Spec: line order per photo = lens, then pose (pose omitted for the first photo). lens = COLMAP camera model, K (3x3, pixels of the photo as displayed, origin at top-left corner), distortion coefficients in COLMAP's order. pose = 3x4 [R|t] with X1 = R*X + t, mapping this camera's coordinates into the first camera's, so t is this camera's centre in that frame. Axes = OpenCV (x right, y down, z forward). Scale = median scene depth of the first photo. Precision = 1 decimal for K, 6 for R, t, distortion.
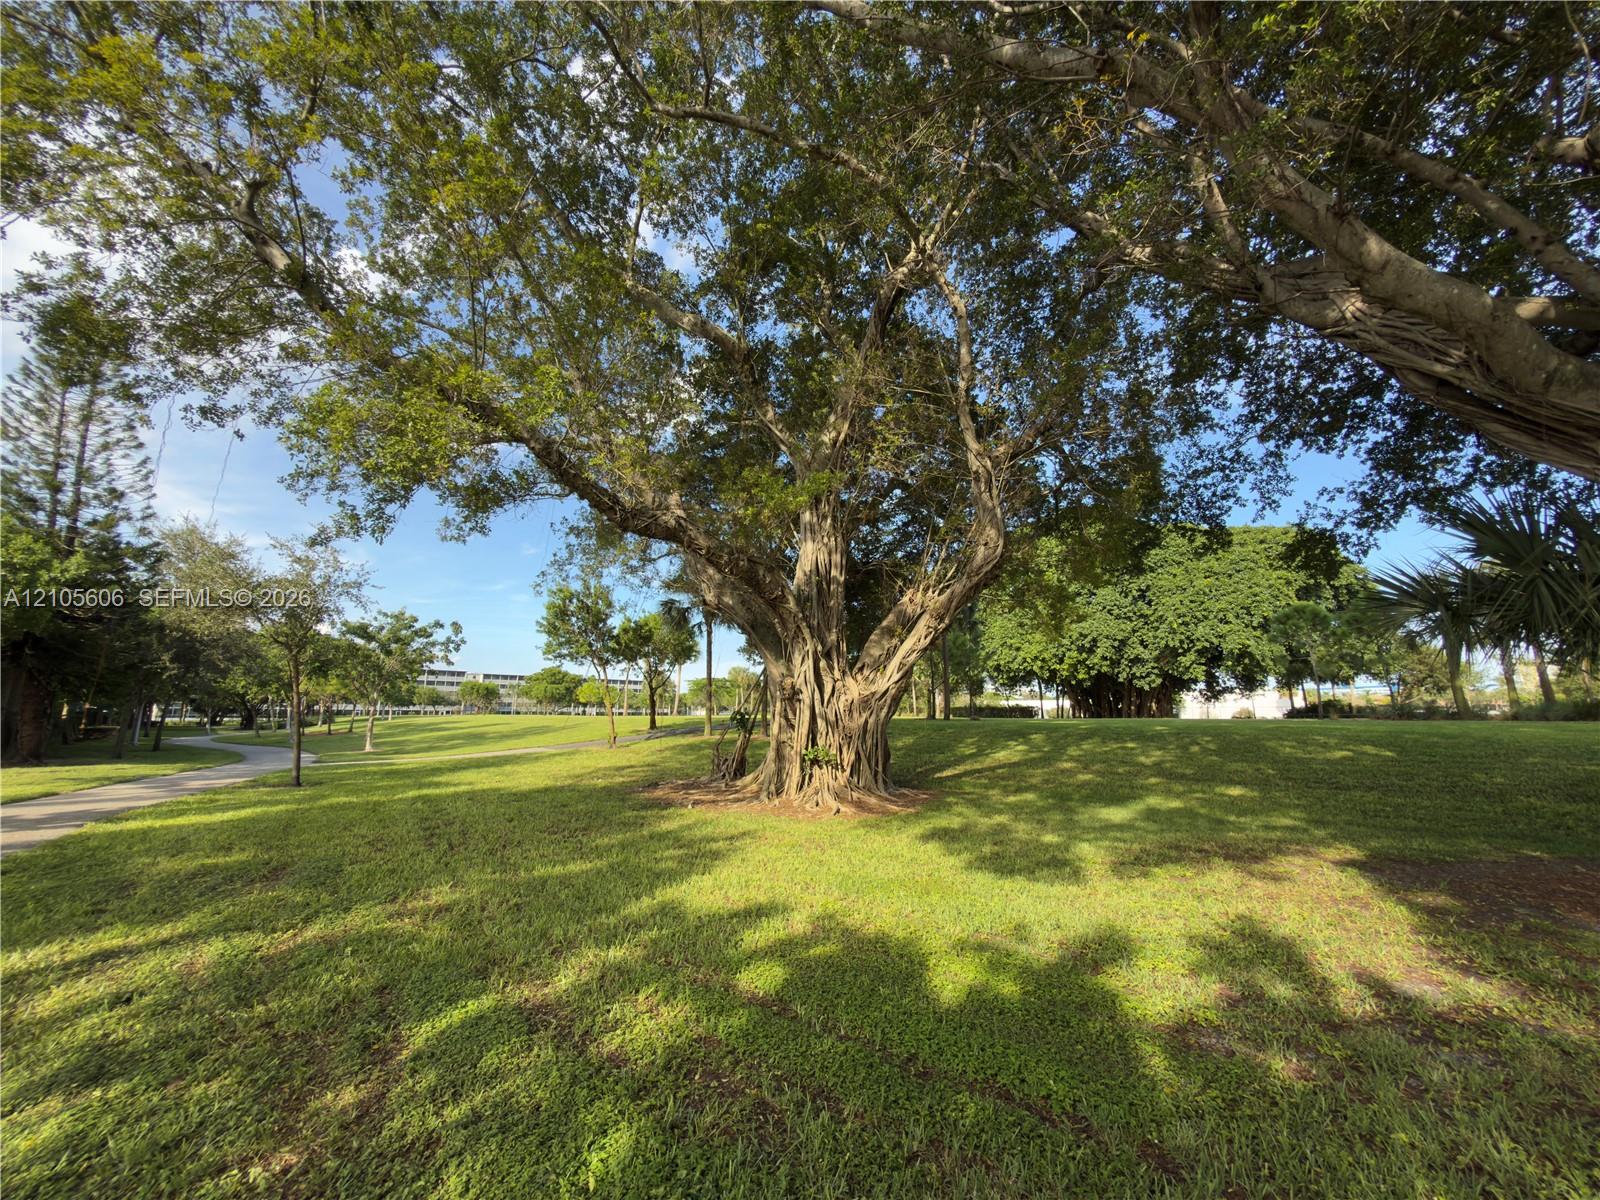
lens RADIAL K [[635.3, 0, 797.2], [0, 635.3, 602.6], [0, 0, 1]] dist [-0.006294, 0.000688]
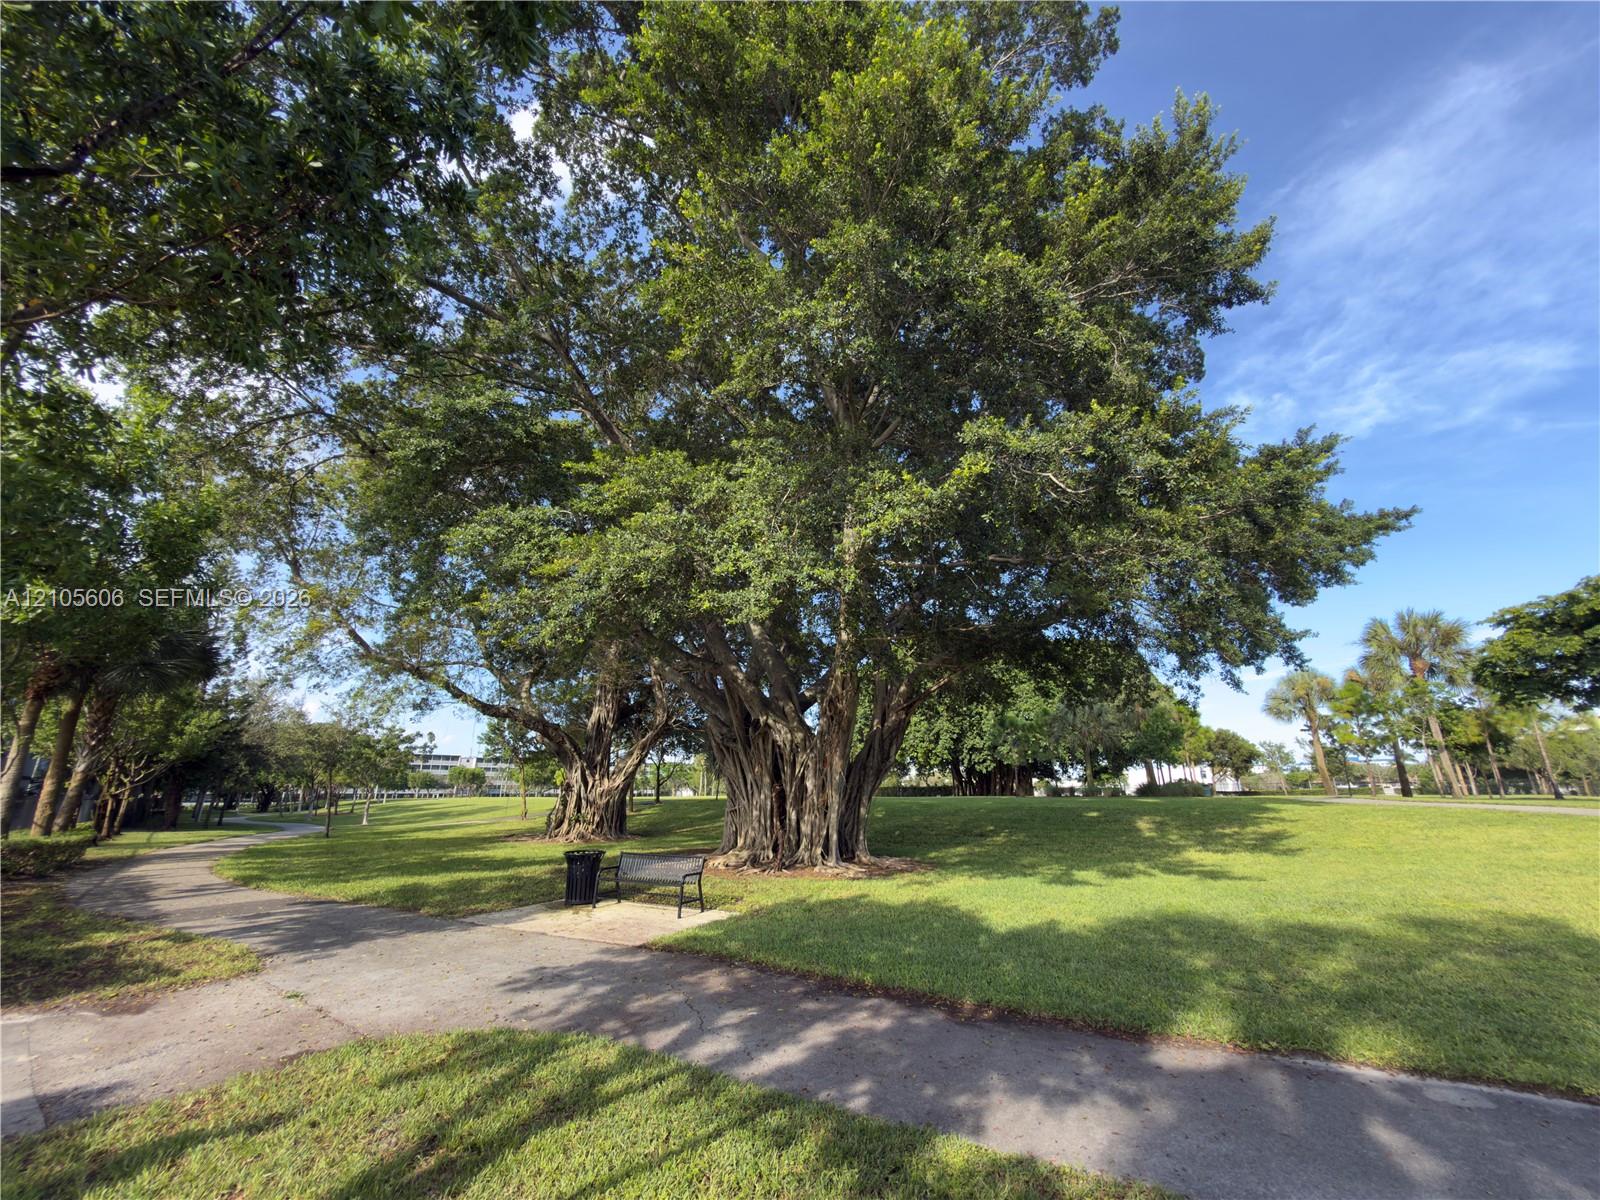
lens RADIAL K [[635.3, 0, 802.5], [0, 635.3, 600.2], [0, 0, 1]] dist [-0.006294, 0.000688]
pose [[0.999946, -0.009897, -0.003241, 0.205616], [0.009431, 0.992575, -0.121272, -0.055285], [0.004417, 0.121235, 0.992614, -0.304127]]
